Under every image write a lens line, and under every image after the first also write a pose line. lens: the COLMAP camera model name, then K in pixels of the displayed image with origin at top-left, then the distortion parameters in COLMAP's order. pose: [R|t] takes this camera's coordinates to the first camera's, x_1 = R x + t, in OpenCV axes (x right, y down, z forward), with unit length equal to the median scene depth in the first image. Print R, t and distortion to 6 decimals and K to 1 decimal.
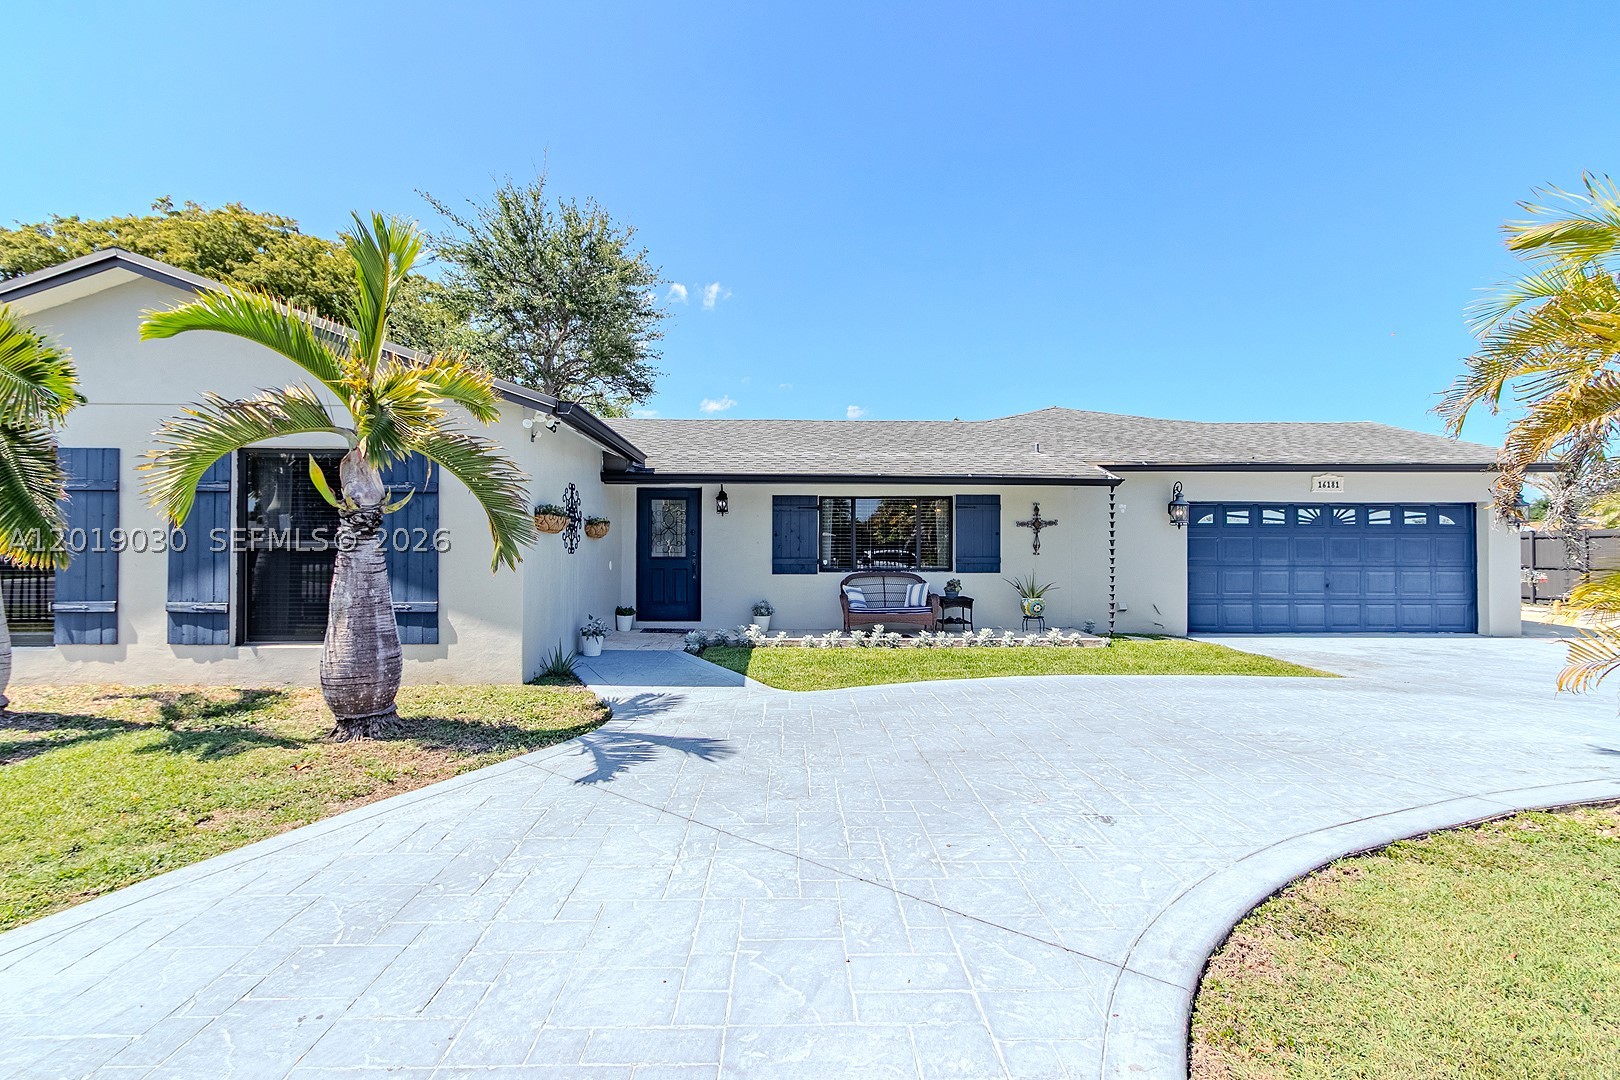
lens RADIAL K [[743.8, 0, 806.1], [0, 743.8, 533.8], [0, 0, 1]] dist [0.002861, 0.000013]
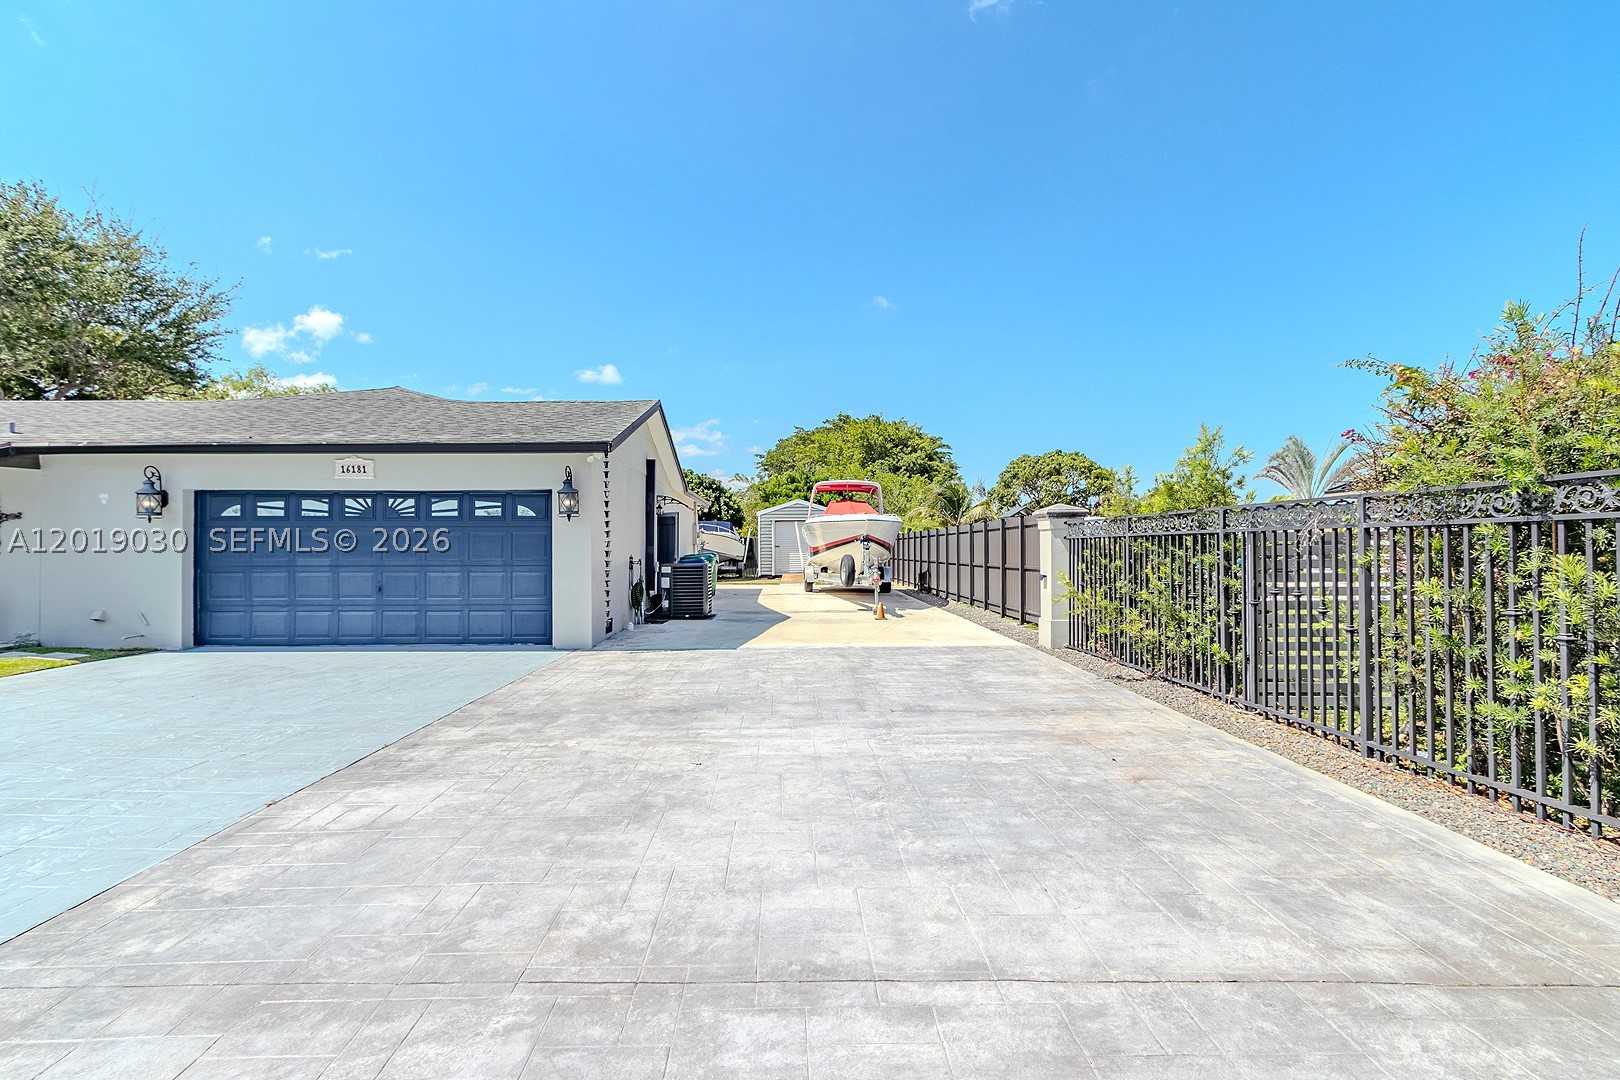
lens RADIAL K [[743.8, 0, 796.8], [0, 743.8, 542.0], [0, 0, 1]] dist [0.002861, 0.000013]
pose [[0.999887, -0.003285, -0.014665, 1.189294], [0.003483, 0.999903, 0.013508, 0.006443], [0.014620, -0.013557, 0.999801, 0.164908]]
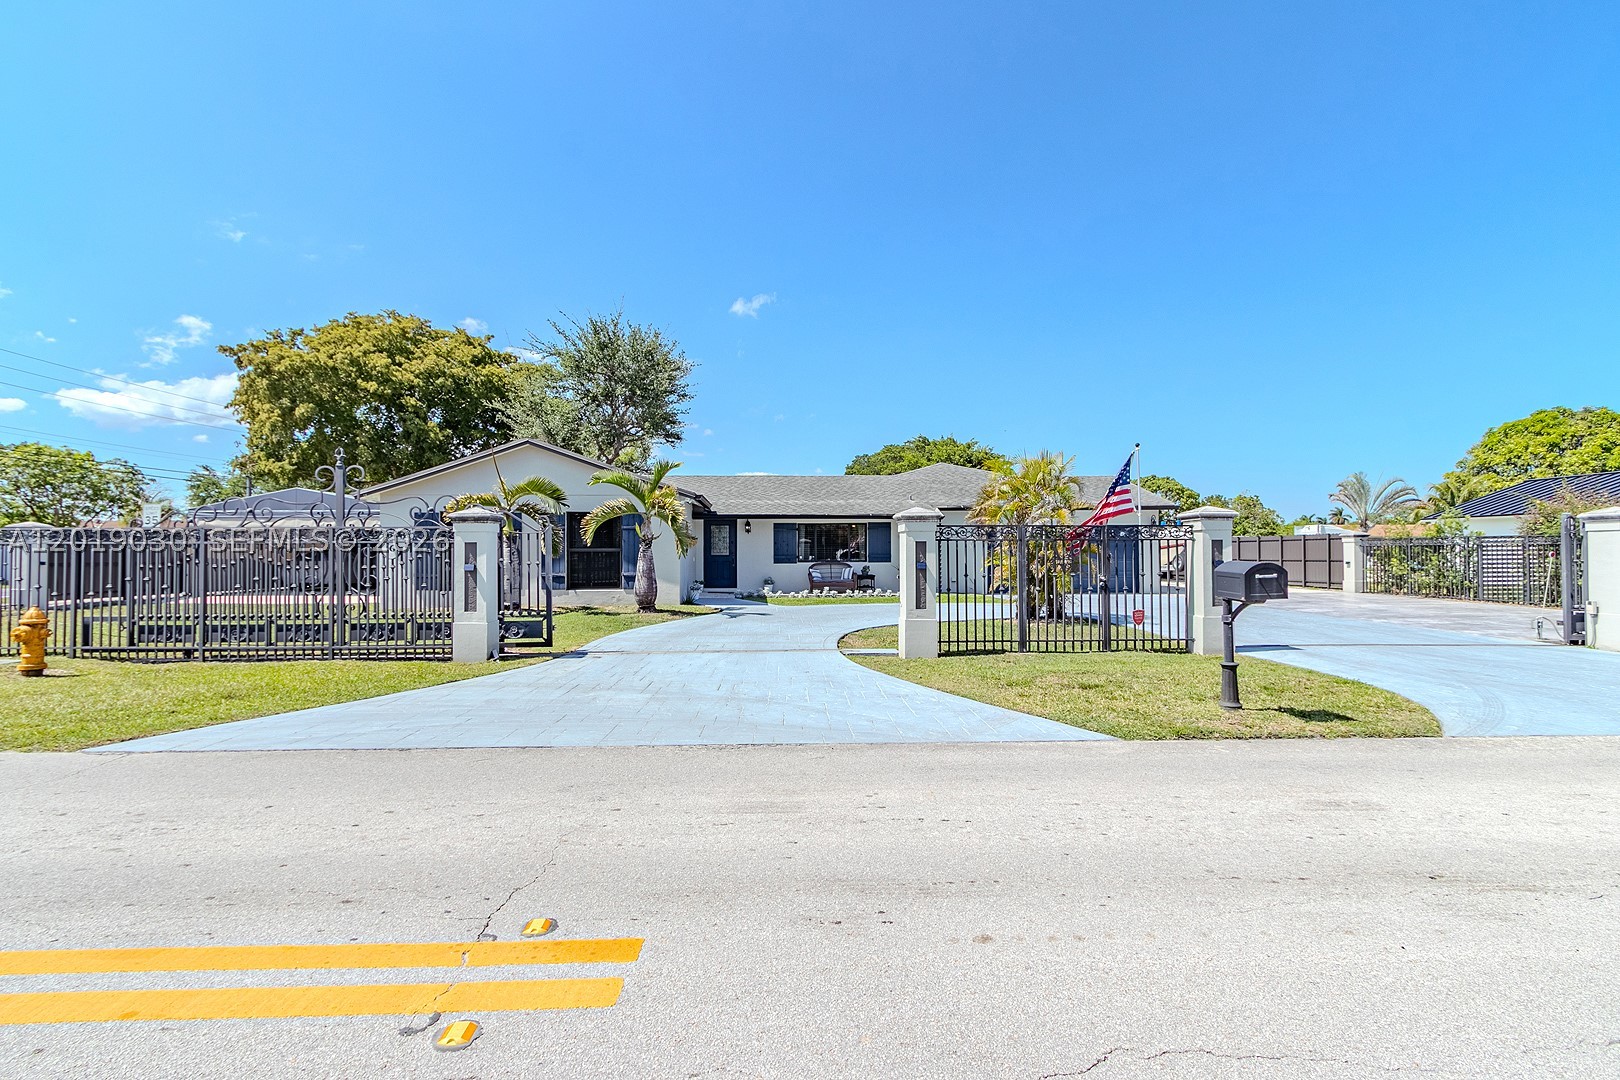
lens RADIAL K [[743.8, 0, 795.1], [0, 743.8, 535.6], [0, 0, 1]] dist [0.002861, 0.000013]
pose [[0.999904, -0.003080, 0.013512, -0.014819], [0.002985, 0.999971, 0.007045, -0.031319], [-0.013534, -0.007004, 0.999884, -0.918827]]
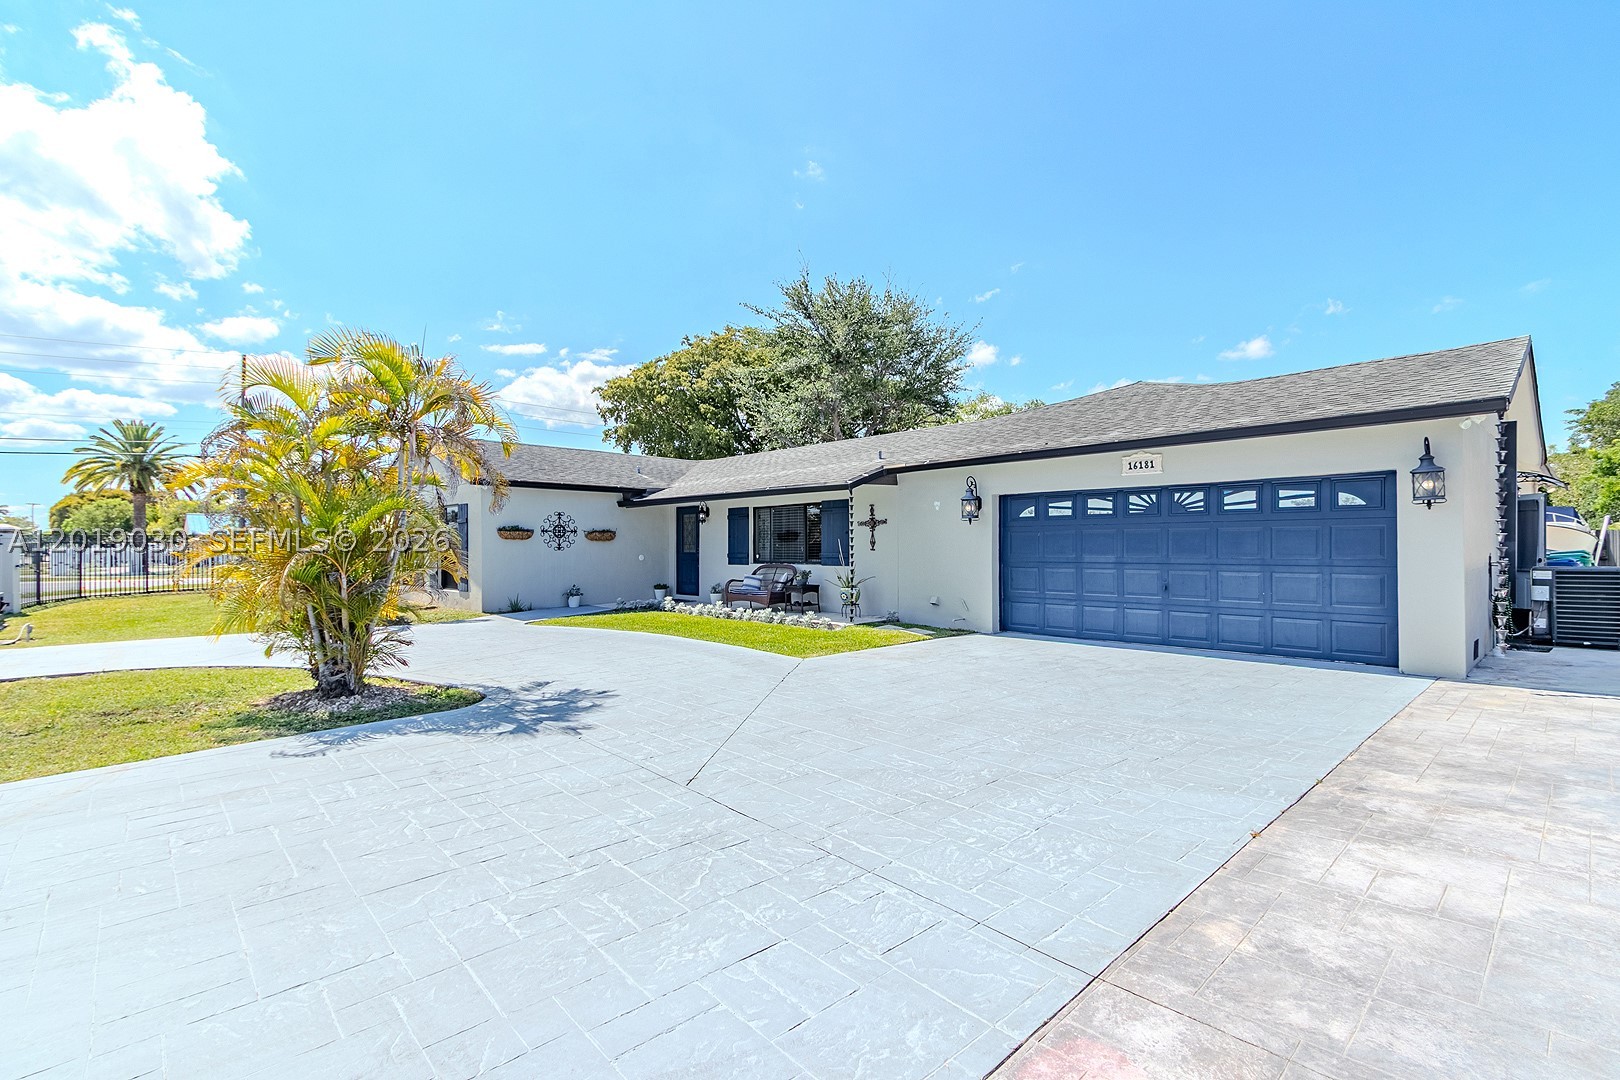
lens RADIAL K [[743.8, 0, 798.7], [0, 743.8, 540.9], [0, 0, 1]] dist [0.002861, 0.000013]
pose [[0.658480, -0.010640, -0.752523, 1.050581], [0.020674, 0.999778, 0.003954, 0.006994], [0.752314, -0.018161, 0.658554, 0.167665]]
